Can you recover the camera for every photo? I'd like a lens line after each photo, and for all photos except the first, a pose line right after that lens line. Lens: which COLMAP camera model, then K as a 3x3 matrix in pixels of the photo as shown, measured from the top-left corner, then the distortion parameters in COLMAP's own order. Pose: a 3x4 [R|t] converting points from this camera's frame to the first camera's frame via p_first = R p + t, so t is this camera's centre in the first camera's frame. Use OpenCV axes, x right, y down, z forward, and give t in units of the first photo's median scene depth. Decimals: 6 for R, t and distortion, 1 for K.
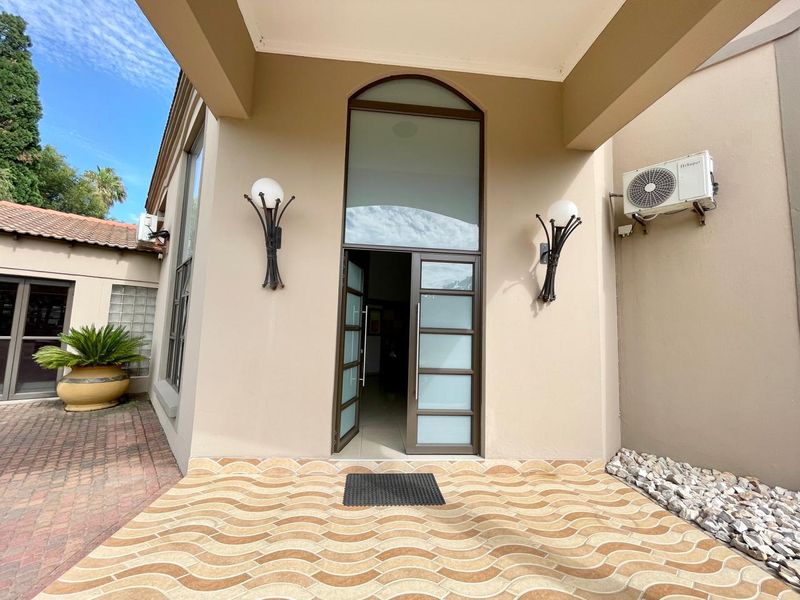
lens RADIAL K [[320.3, 0, 400.1], [0, 320.3, 298.9], [0, 0, 1]] dist [-0.002413, 0.000485]
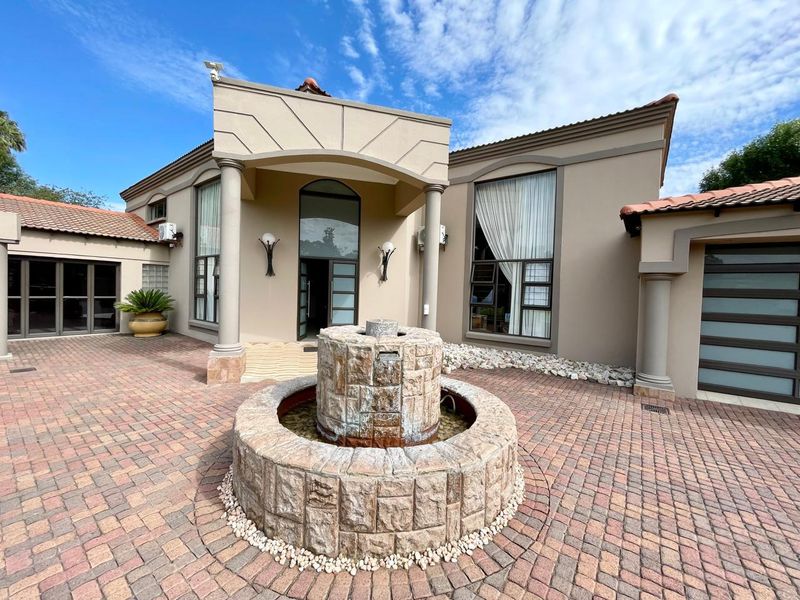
lens RADIAL K [[320.3, 0, 399.5], [0, 320.3, 297.2], [0, 0, 1]] dist [-0.002413, 0.000485]
pose [[0.980099, -0.010736, 0.198221, 0.073444], [-0.015264, 0.991505, 0.129171, -0.181076], [-0.197924, -0.129626, 0.971609, -1.428328]]
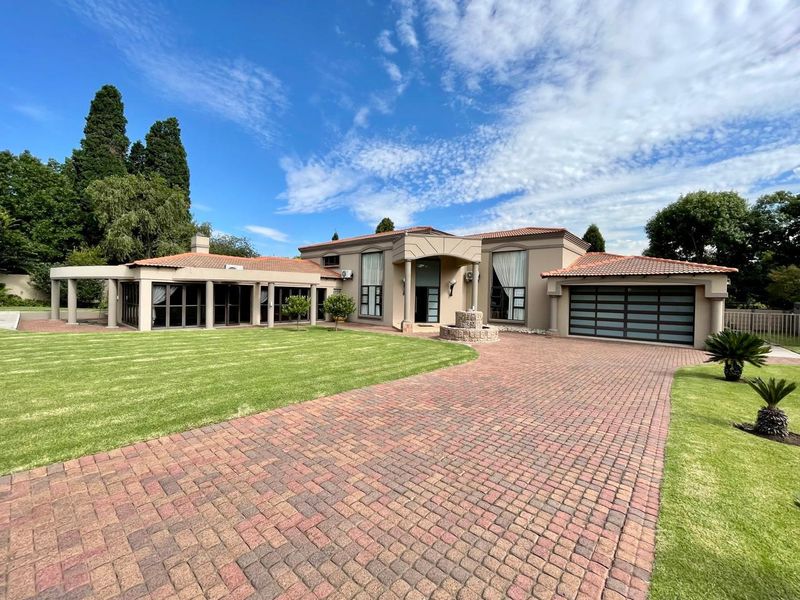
lens RADIAL K [[320.3, 0, 404.0], [0, 320.3, 297.5], [0, 0, 1]] dist [-0.002413, 0.000485]
pose [[0.991524, -0.015288, 0.129021, -1.027154], [0.000881, 0.993821, 0.110995, -0.559560], [-0.129921, -0.109940, 0.985410, -4.193008]]
